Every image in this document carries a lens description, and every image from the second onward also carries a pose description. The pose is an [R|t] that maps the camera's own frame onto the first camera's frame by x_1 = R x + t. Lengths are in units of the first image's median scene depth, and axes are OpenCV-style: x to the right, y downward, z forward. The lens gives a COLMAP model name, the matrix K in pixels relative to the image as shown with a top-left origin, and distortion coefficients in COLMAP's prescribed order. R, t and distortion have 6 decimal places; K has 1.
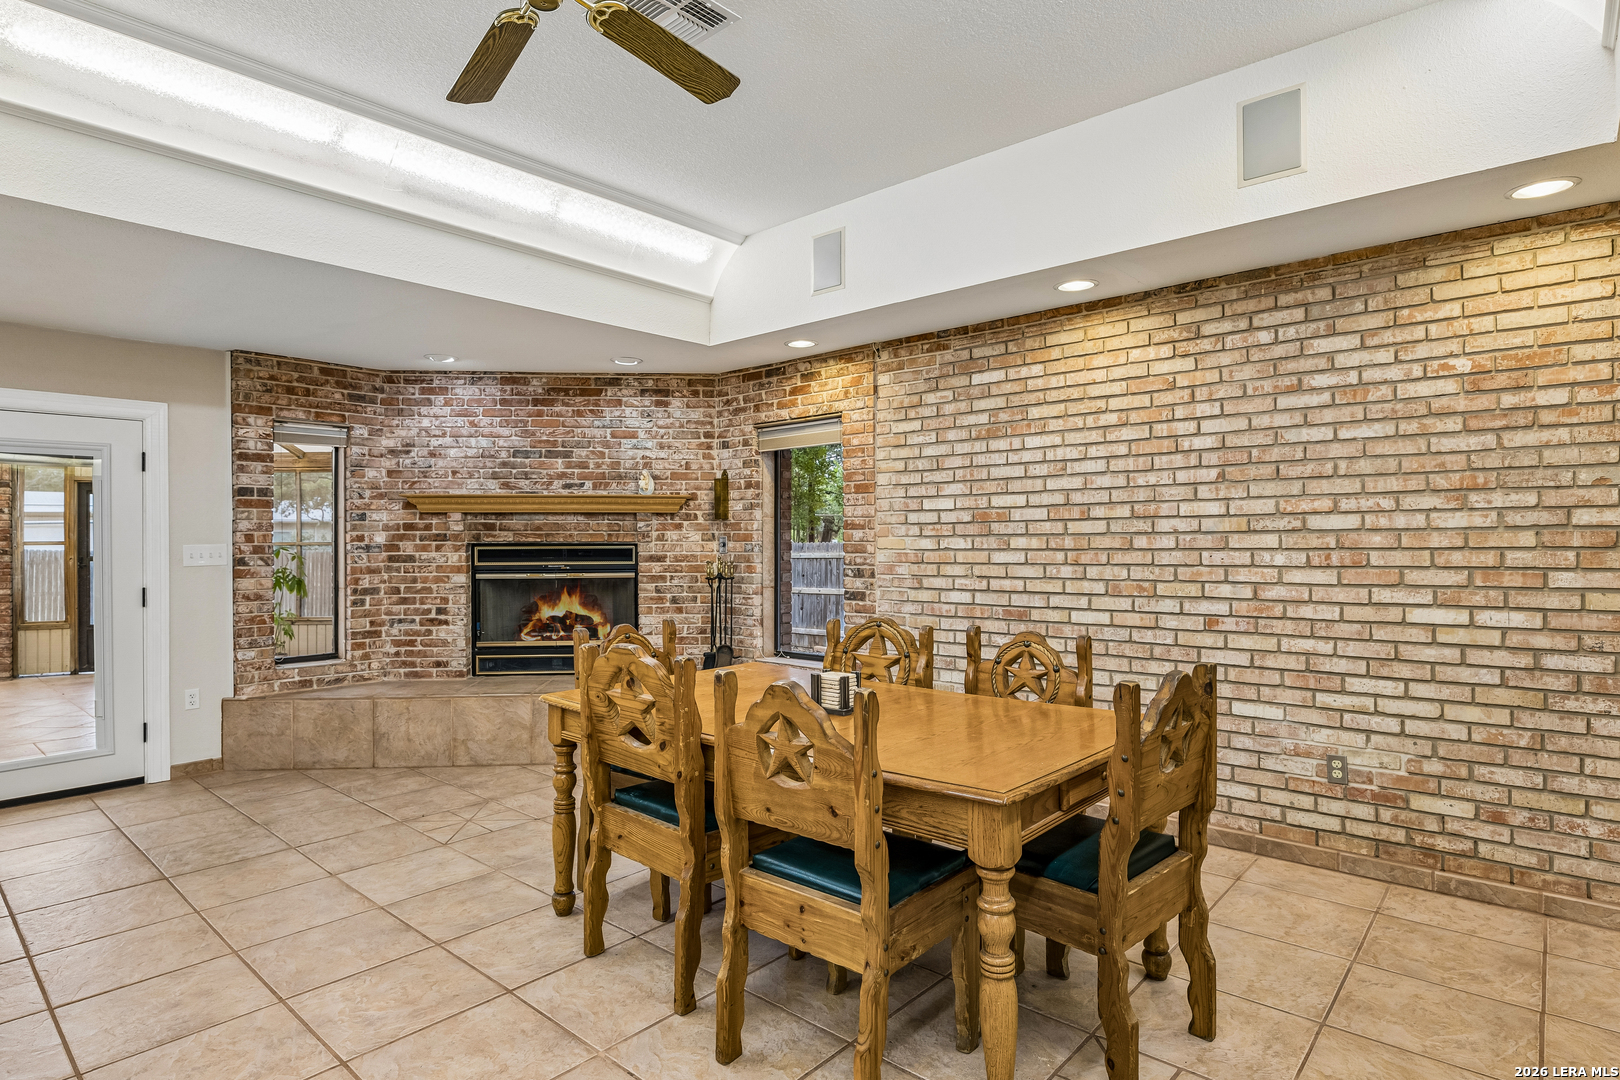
lens RADIAL K [[859.9, 0, 802.4], [0, 859.9, 534.7], [0, 0, 1]] dist [-0.007376, -0.001682]
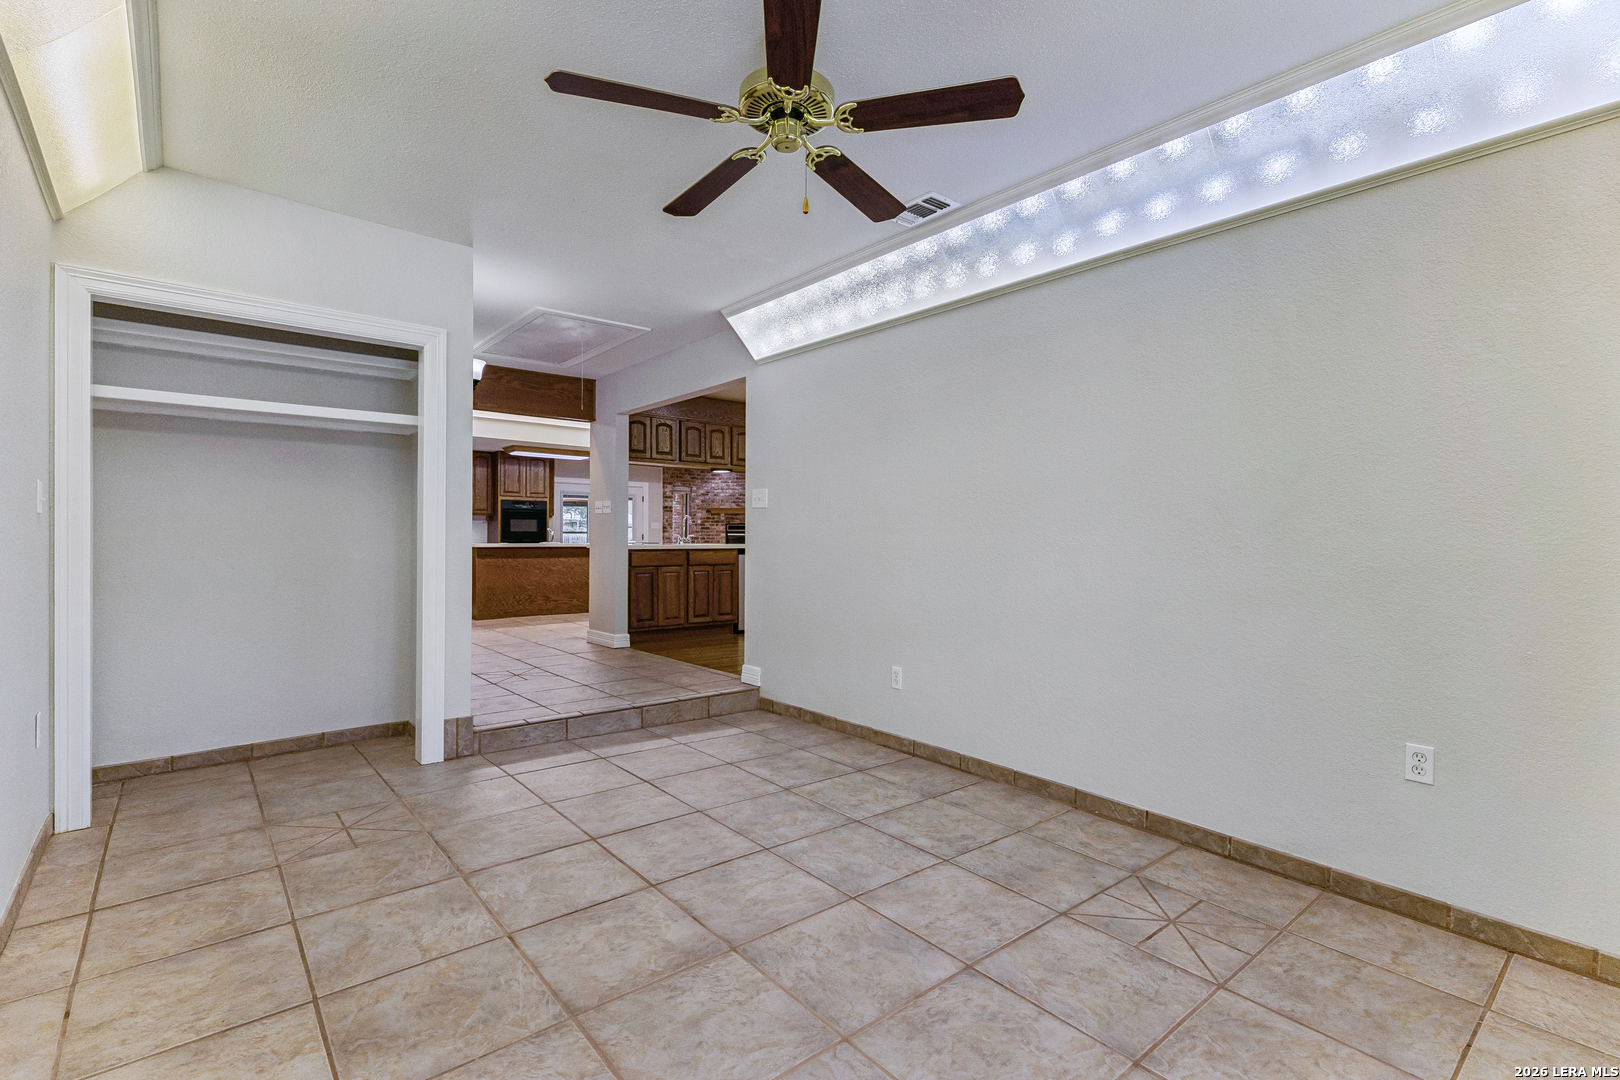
lens RADIAL K [[745.6, 0, 817.2], [0, 745.6, 534.3], [0, 0, 1]] dist [0.001522, 0.000083]
pose [[0.991213, 0.005964, -0.132141, 0.335825], [-0.006493, 0.999973, -0.003575, 0.063353], [0.132116, 0.004402, 0.991225, -1.842288]]
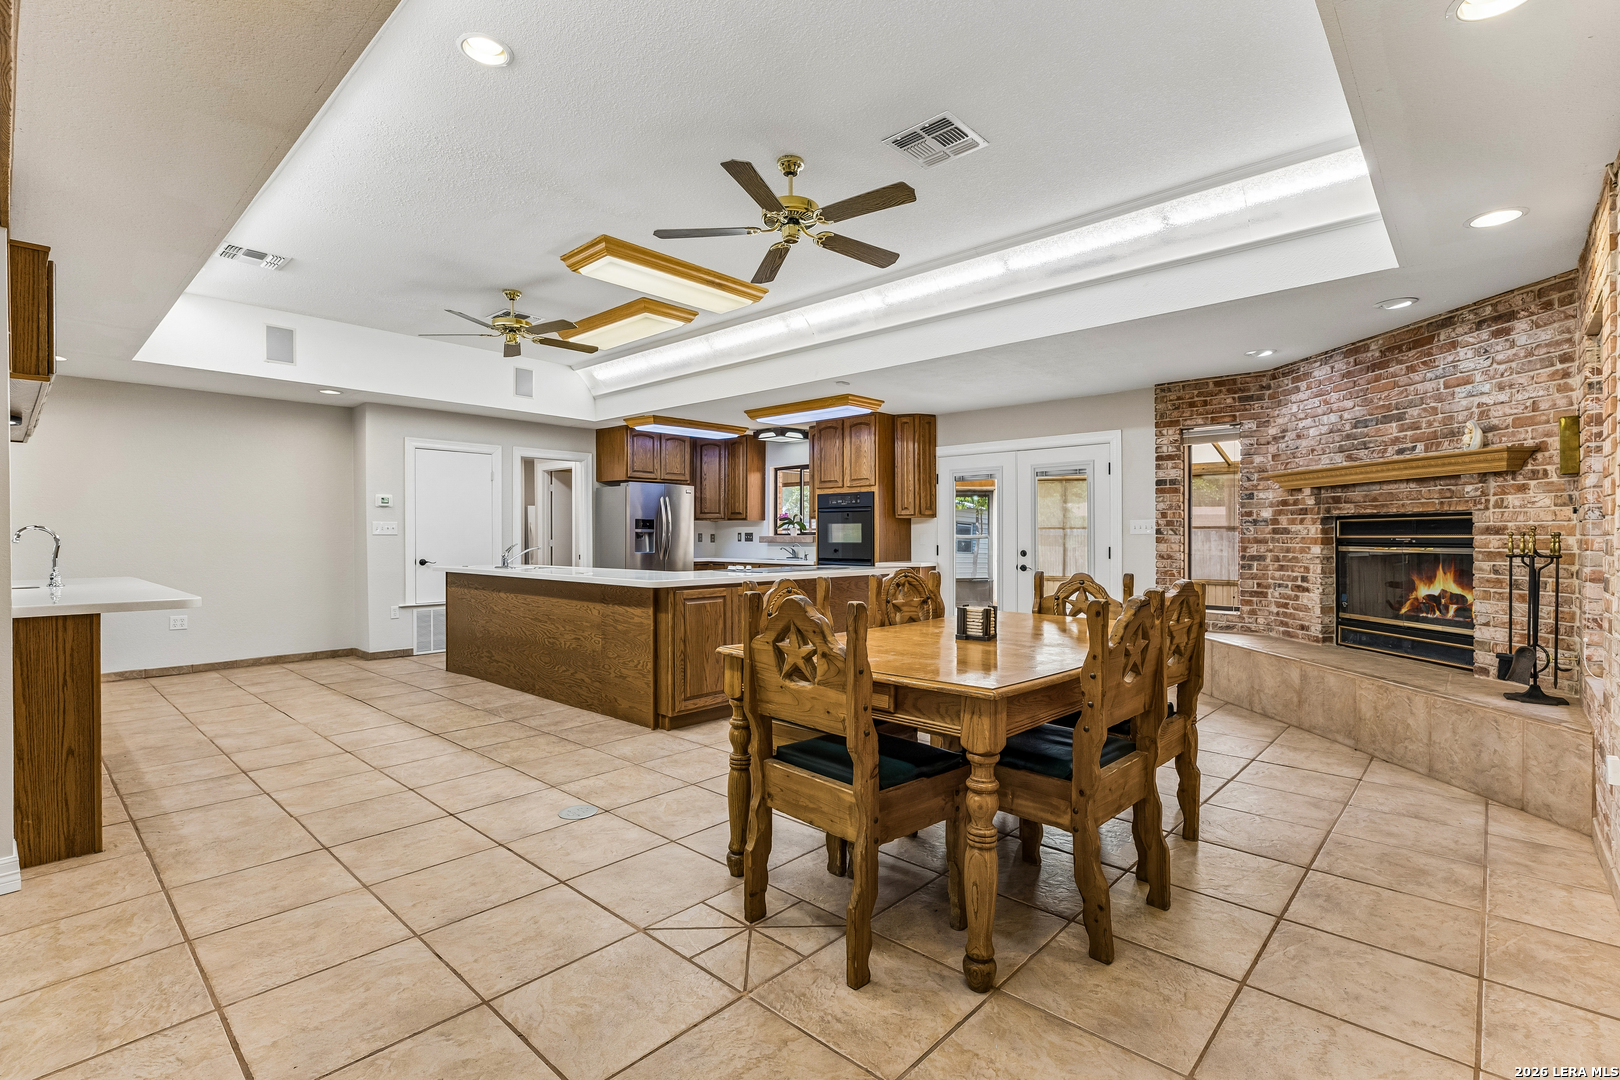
lens RADIAL K [[745.6, 0, 808.9], [0, 745.6, 538.3], [0, 0, 1]] dist [0.001522, 0.000083]
pose [[-0.019734, 0.007206, -0.999779, 0.596706], [0.003552, 0.999968, 0.007138, 0.031224], [0.999799, -0.003411, -0.019759, 0.431907]]
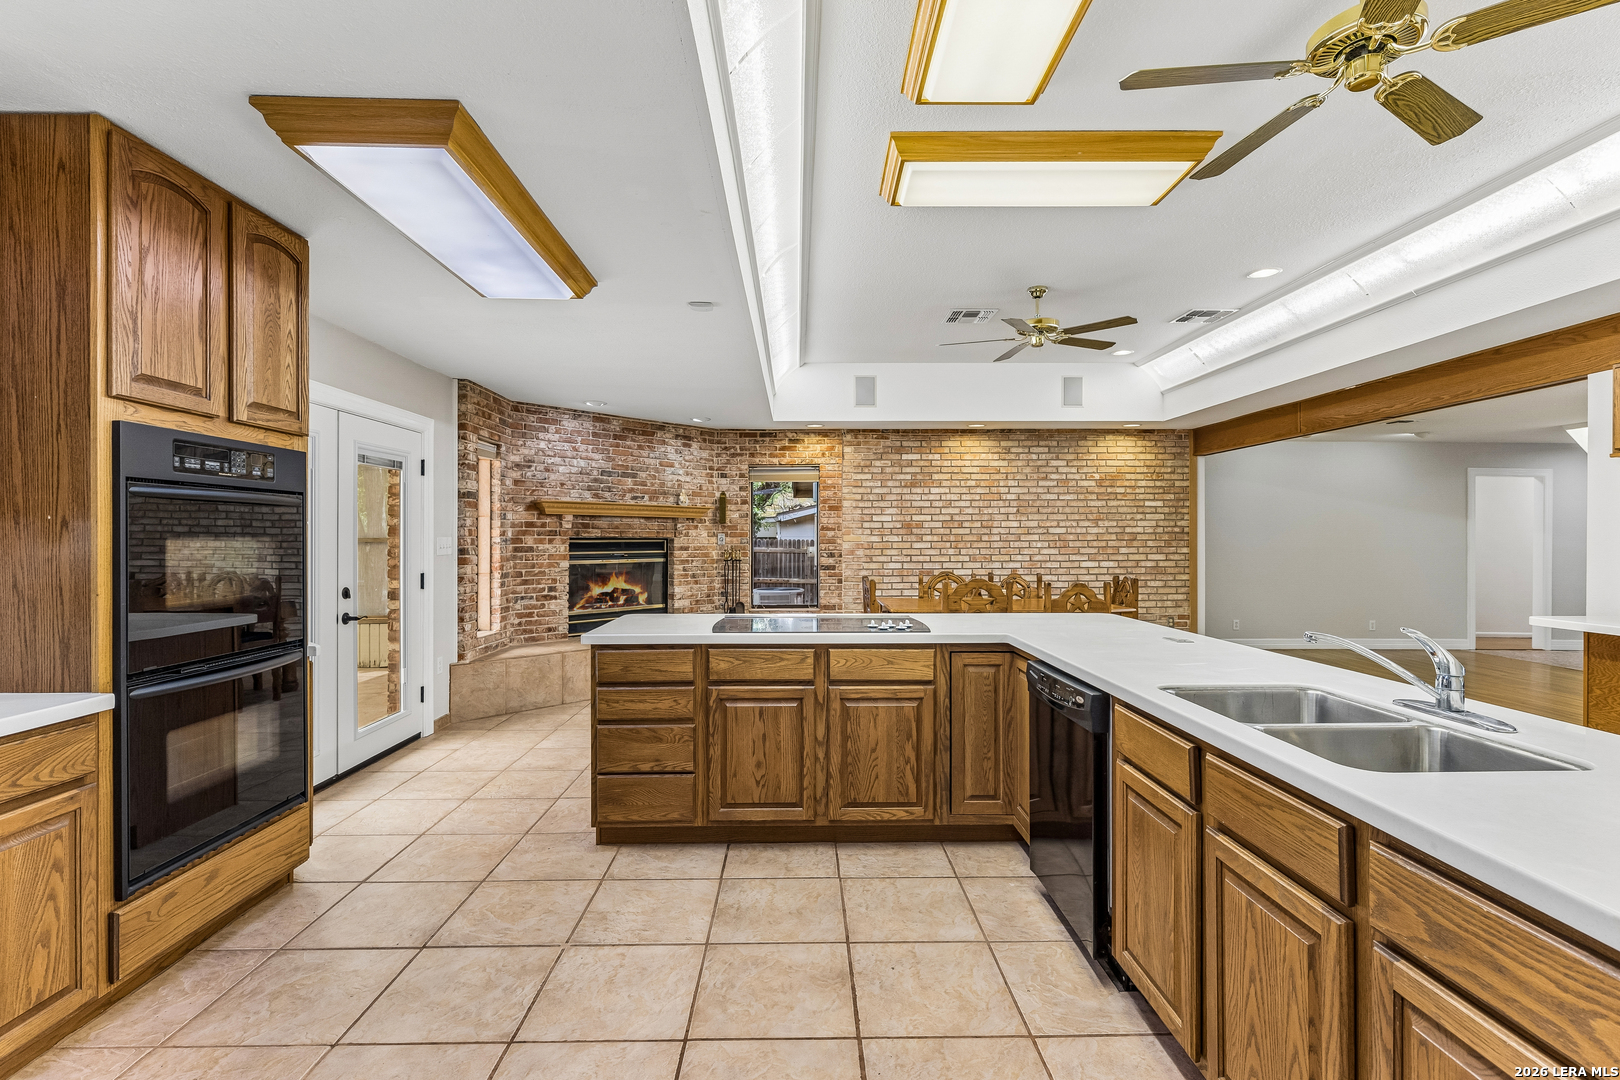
lens RADIAL K [[745.6, 0, 811.7], [0, 745.6, 536.4], [0, 0, 1]] dist [0.001522, 0.000083]
pose [[0.737335, 0.006200, 0.675499, -0.996384], [-0.006673, 0.999976, -0.001895, 0.008596], [-0.675495, -0.003110, 0.737358, -0.122774]]
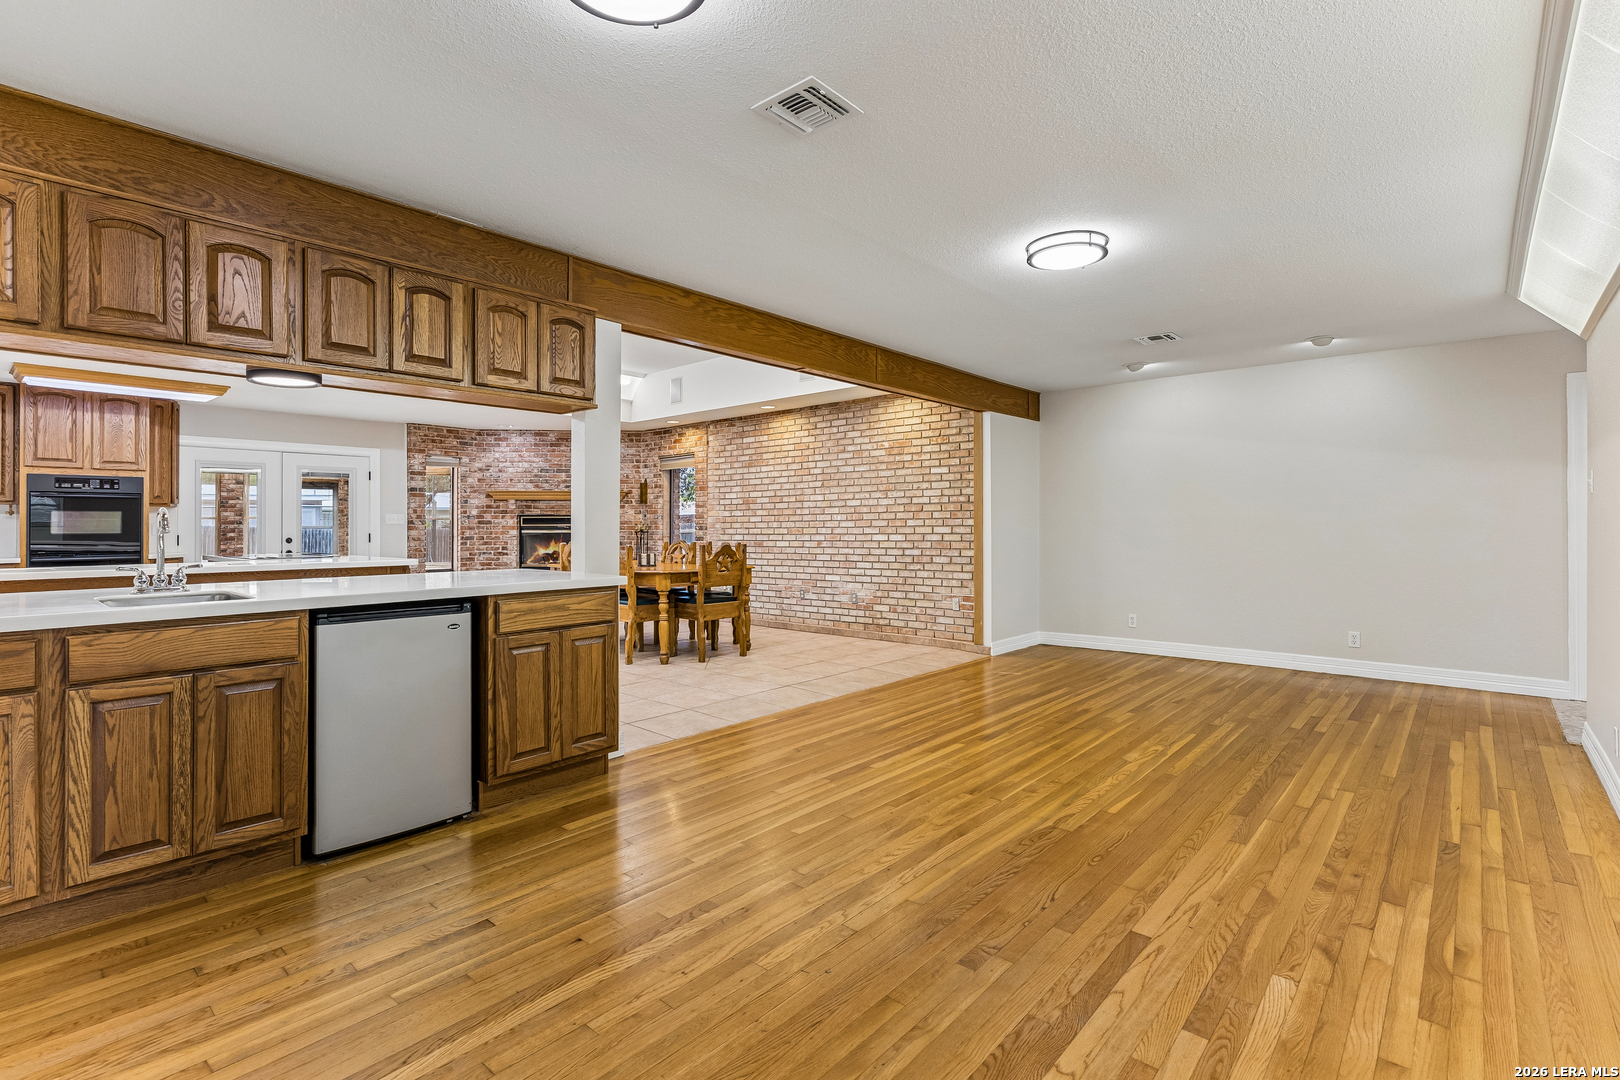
lens RADIAL K [[745.6, 0, 800.2], [0, 745.6, 516.0], [0, 0, 1]] dist [0.001522, 0.000083]
pose [[0.999999, 0.001101, 0.000922, 0.304126], [-0.001094, 0.999967, -0.008051, 0.028905], [-0.000931, 0.008050, 0.999967, -0.840255]]
